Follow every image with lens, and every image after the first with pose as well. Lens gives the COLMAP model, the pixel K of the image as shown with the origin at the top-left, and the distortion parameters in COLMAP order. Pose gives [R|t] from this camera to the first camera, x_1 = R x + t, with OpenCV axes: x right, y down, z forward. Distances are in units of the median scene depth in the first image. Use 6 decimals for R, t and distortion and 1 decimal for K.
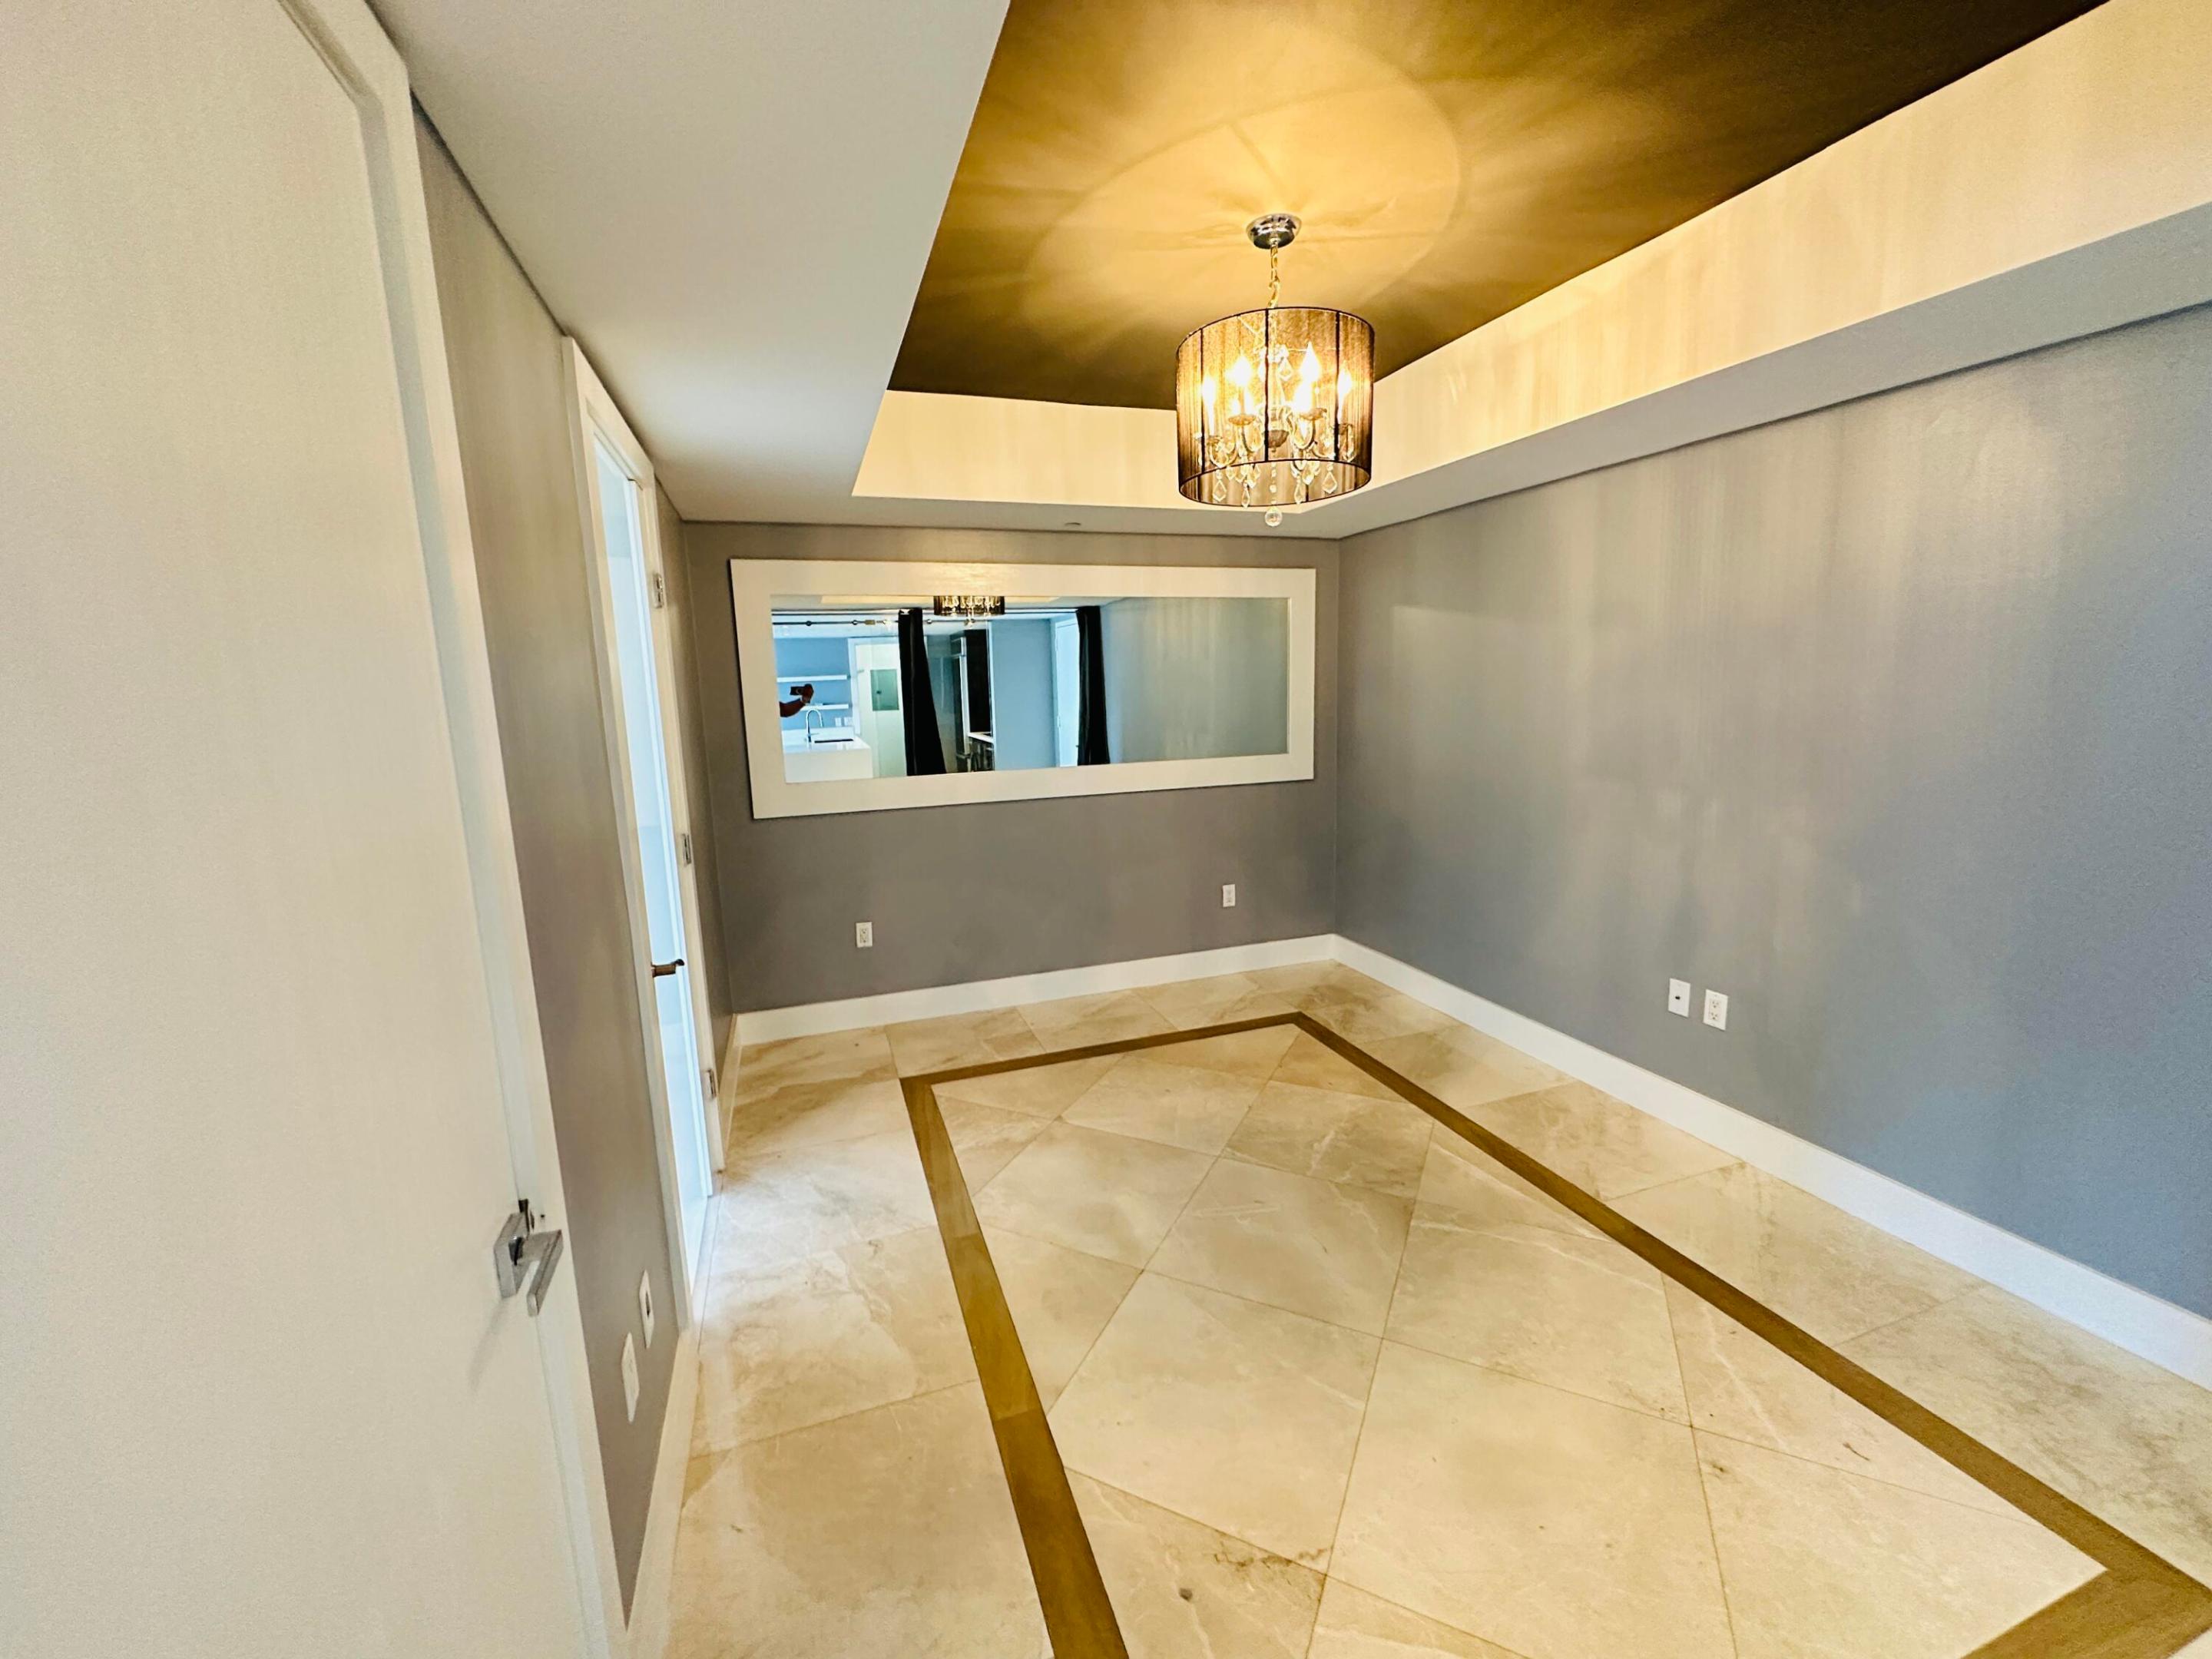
lens RADIAL K [[890.2, 0, 1108.1], [0, 890.2, 828.9], [0, 0, 1]] dist [-0.002781, 0.001224]
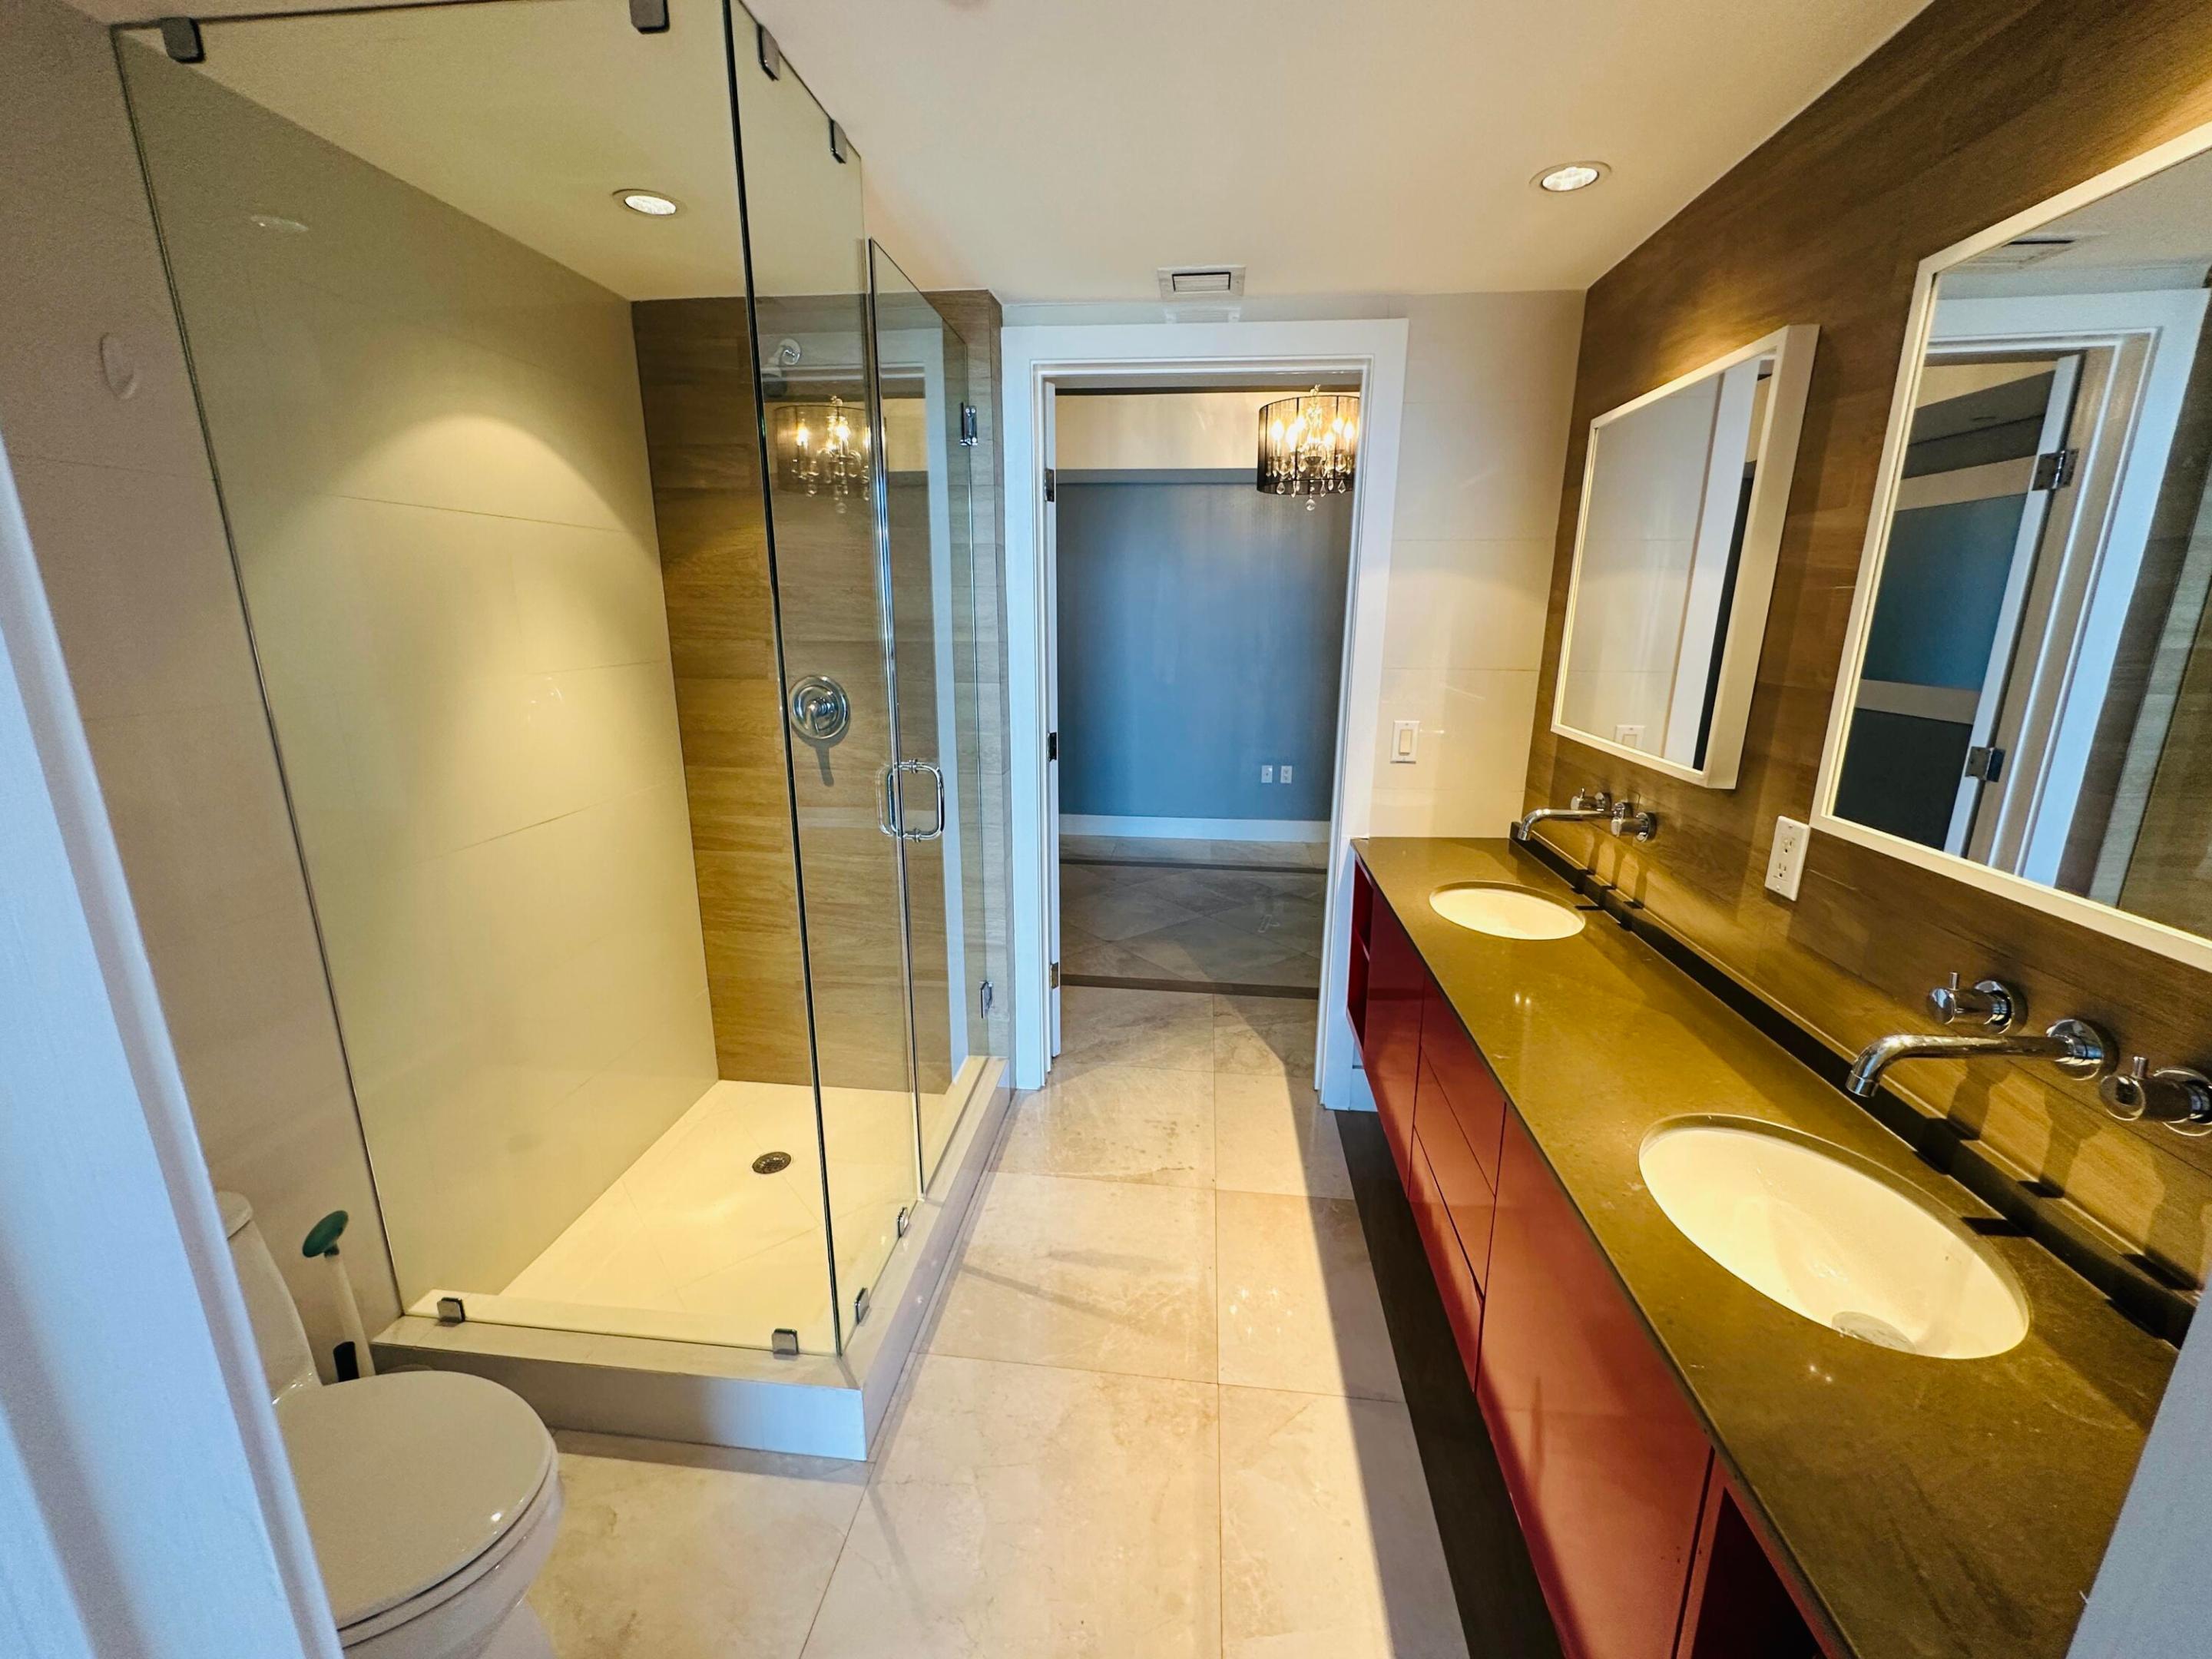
lens RADIAL K [[890.2, 0, 1105.3], [0, 890.2, 831.4], [0, 0, 1]] dist [-0.002781, 0.001224]
pose [[0.422571, -0.189114, 0.886380, -1.271929], [0.124966, 0.980805, 0.149684, -0.023999], [-0.897673, 0.047516, 0.438092, 0.475997]]
